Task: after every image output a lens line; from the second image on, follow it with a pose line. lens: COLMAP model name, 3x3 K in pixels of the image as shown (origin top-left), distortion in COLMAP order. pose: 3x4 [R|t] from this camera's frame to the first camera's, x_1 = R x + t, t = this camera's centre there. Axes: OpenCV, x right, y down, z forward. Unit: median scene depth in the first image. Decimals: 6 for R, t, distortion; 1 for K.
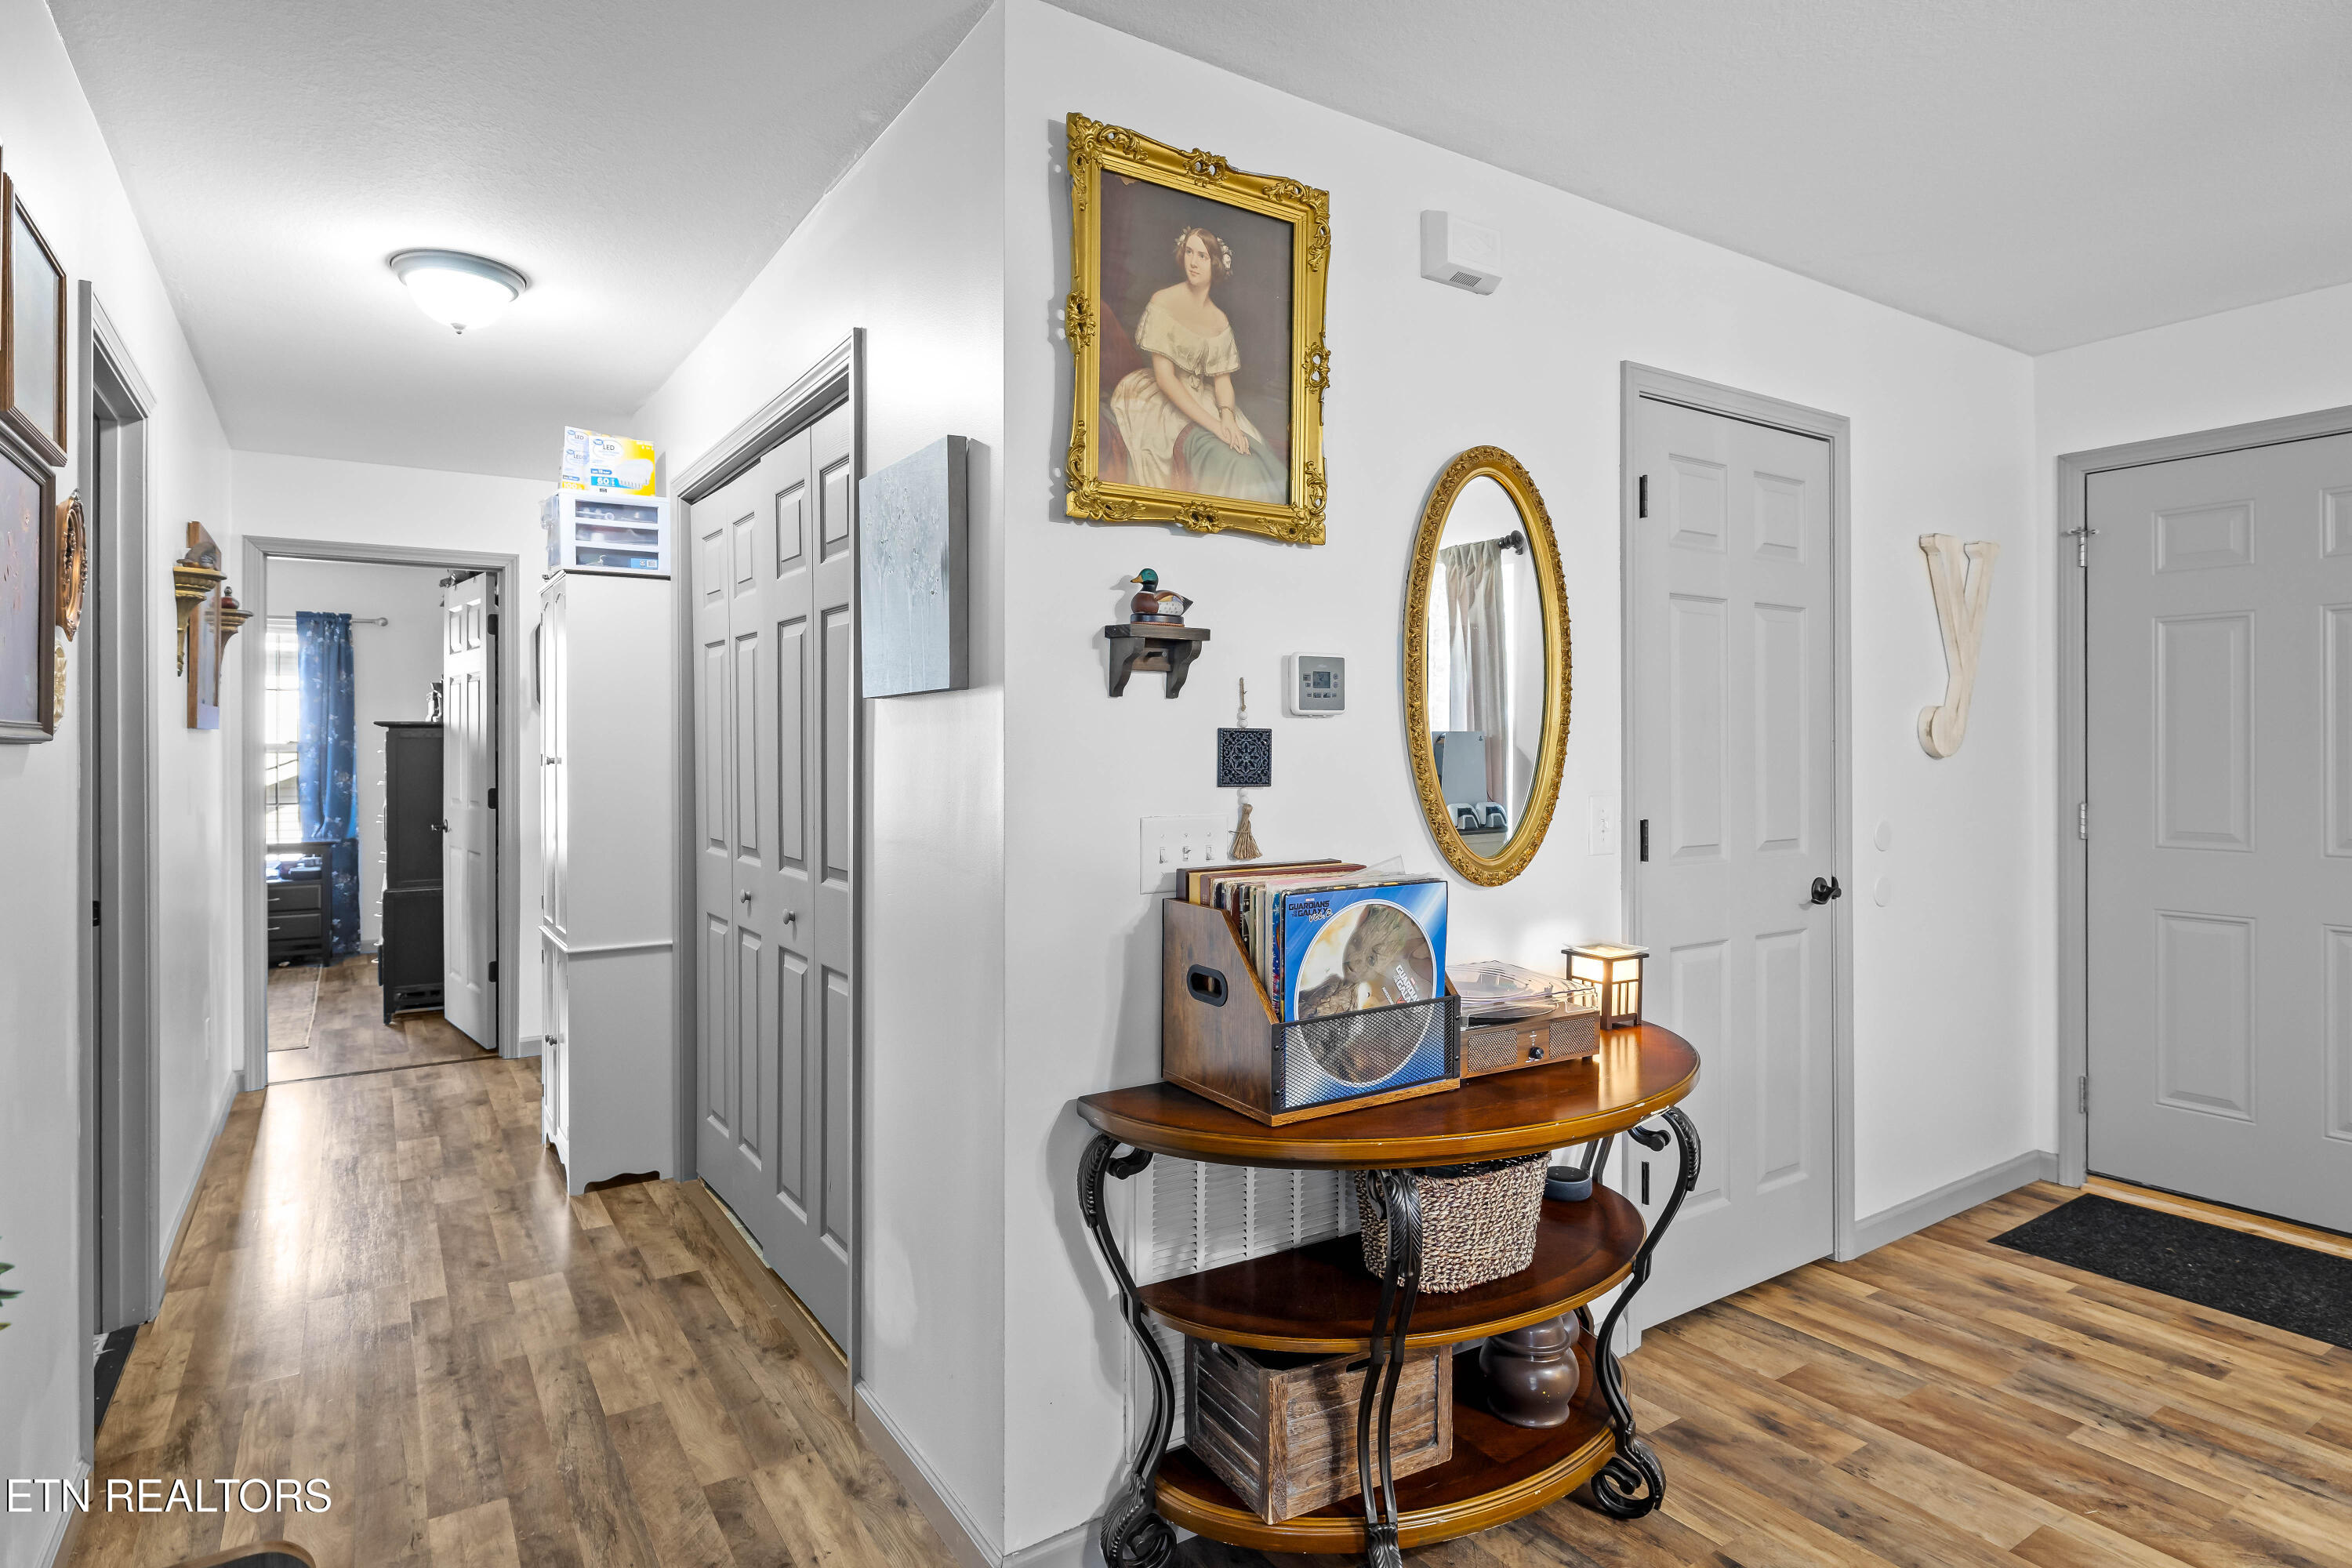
lens RADIAL K [[1279.5, 0, 1175.4], [0, 1279.5, 738.8], [0, 0, 1]] dist [-0.001383, 0.001327]
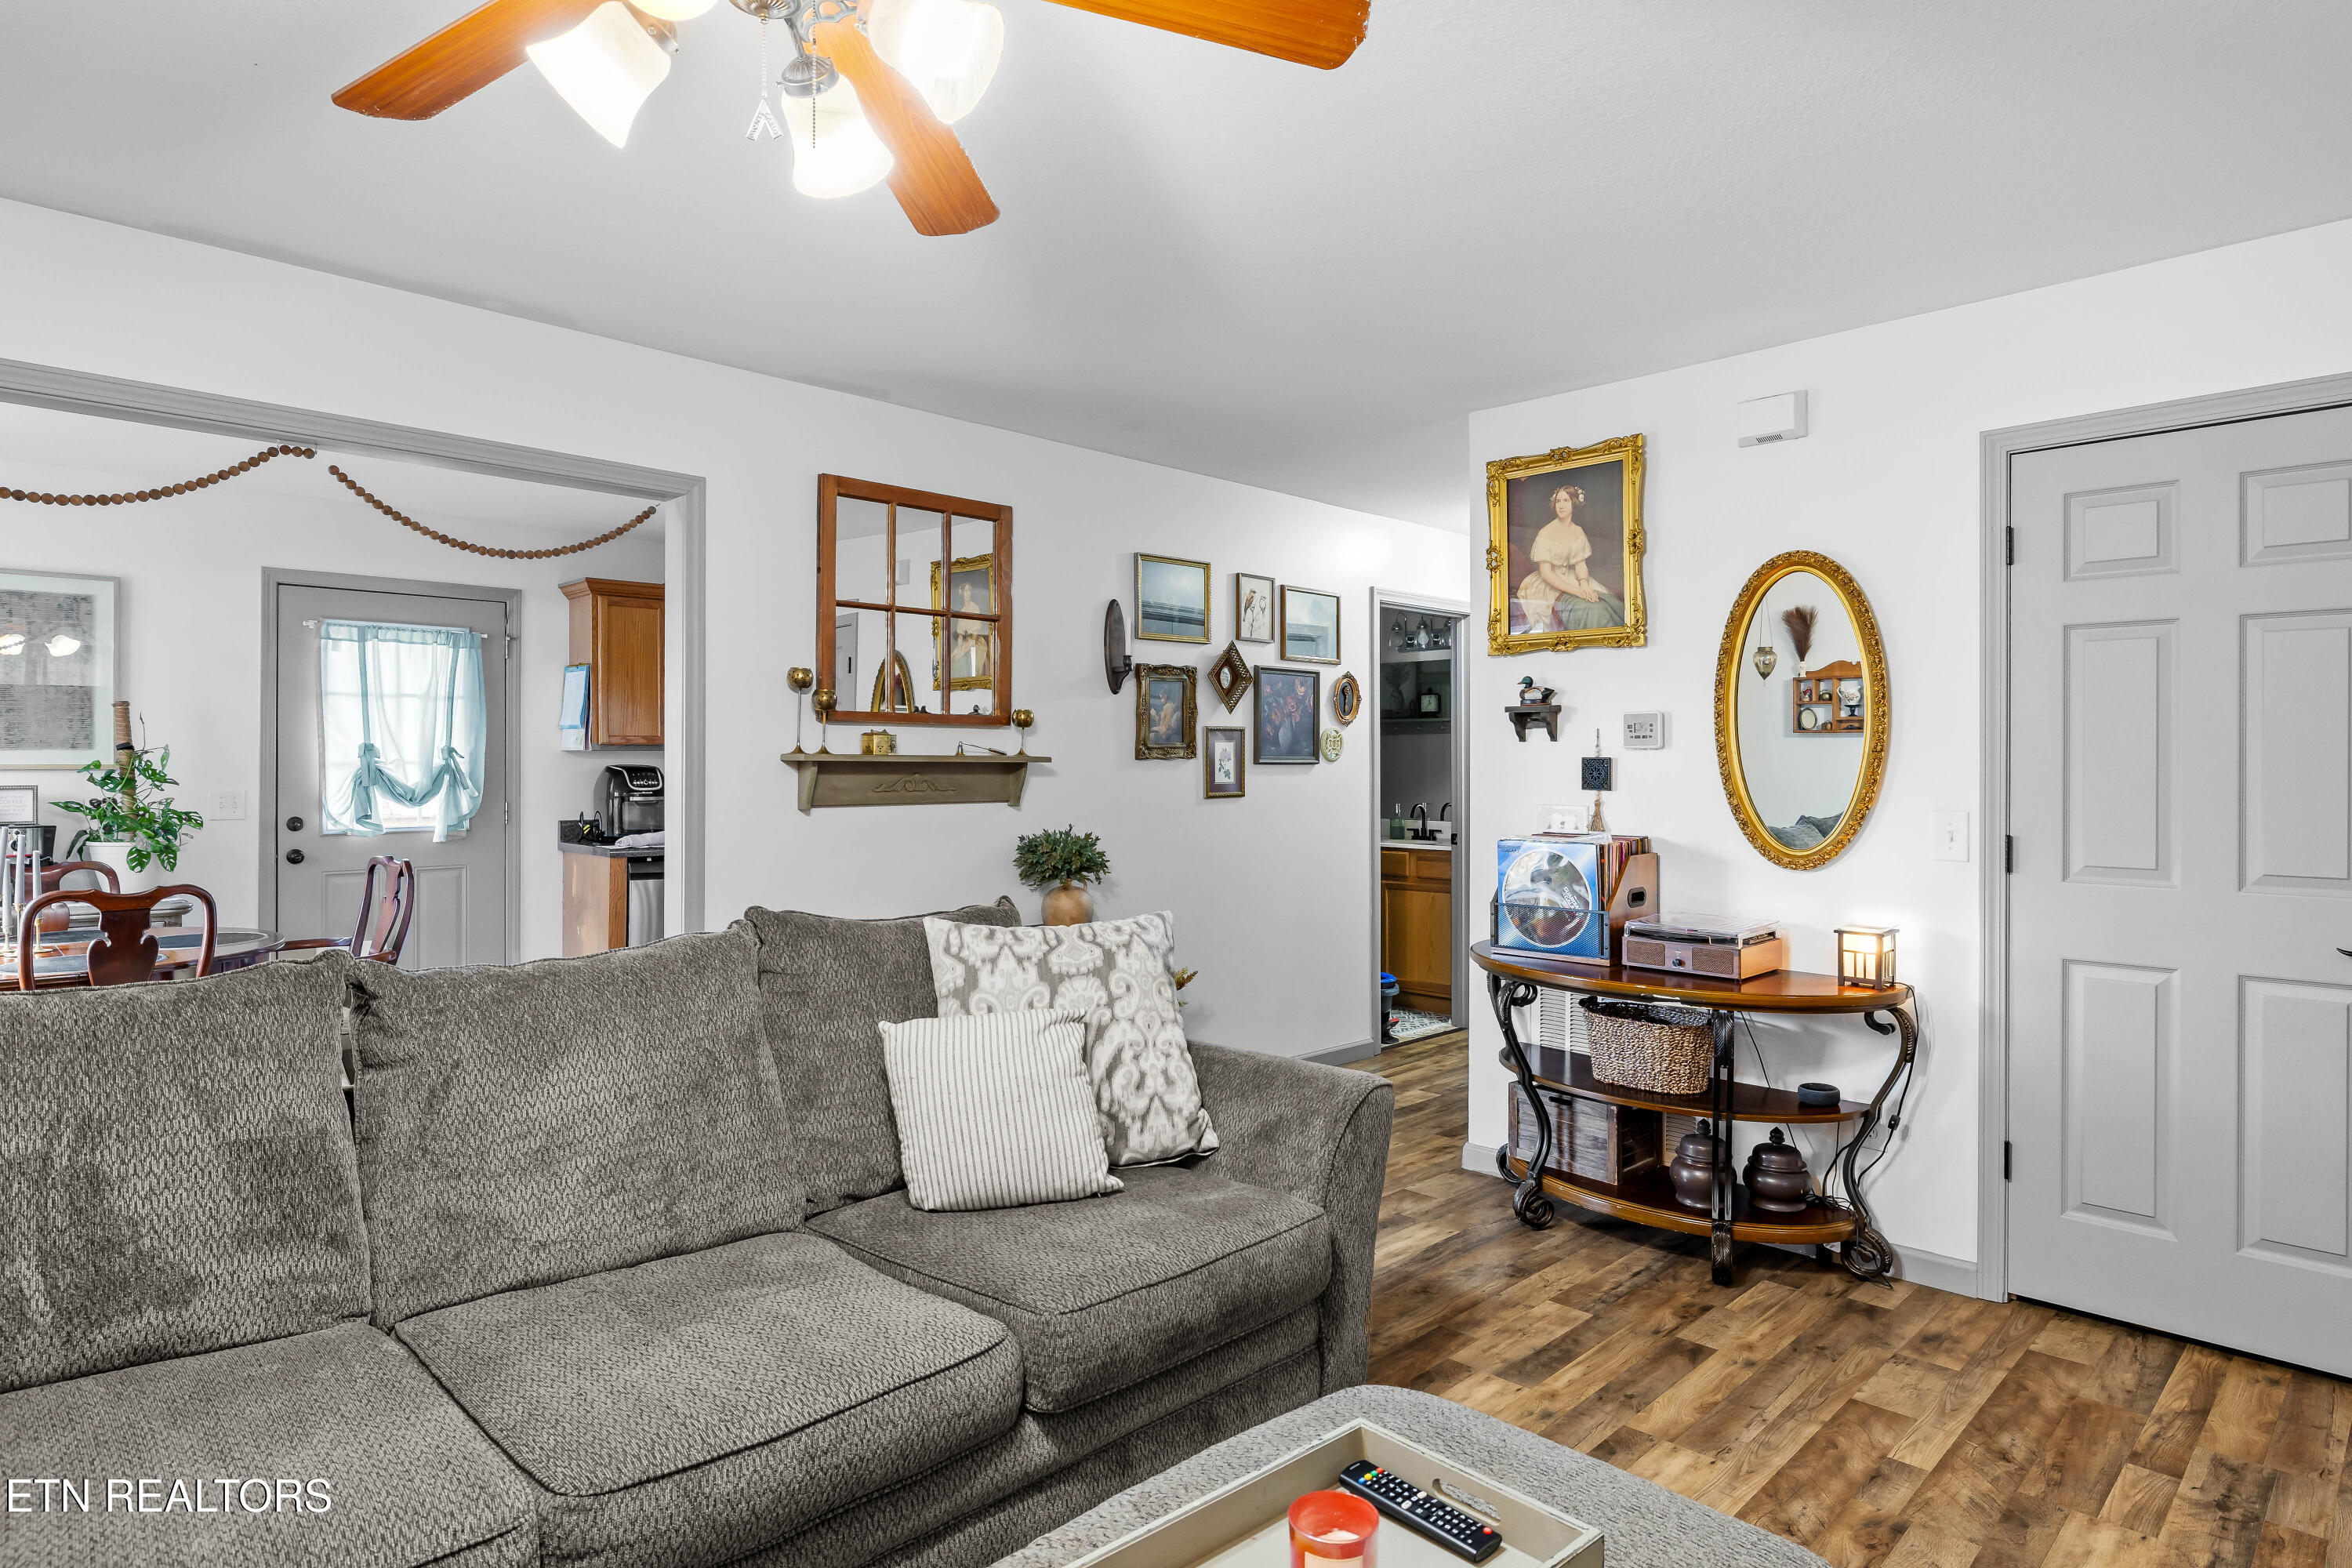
lens RADIAL K [[1279.5, 0, 1177.4], [0, 1279.5, 779.1], [0, 0, 1]] dist [-0.001383, 0.001327]
pose [[0.196856, 0.011415, -0.980366, 1.672982], [-0.001649, 0.999935, 0.011311, 0.003093], [0.980431, -0.000610, 0.196862, 0.085719]]
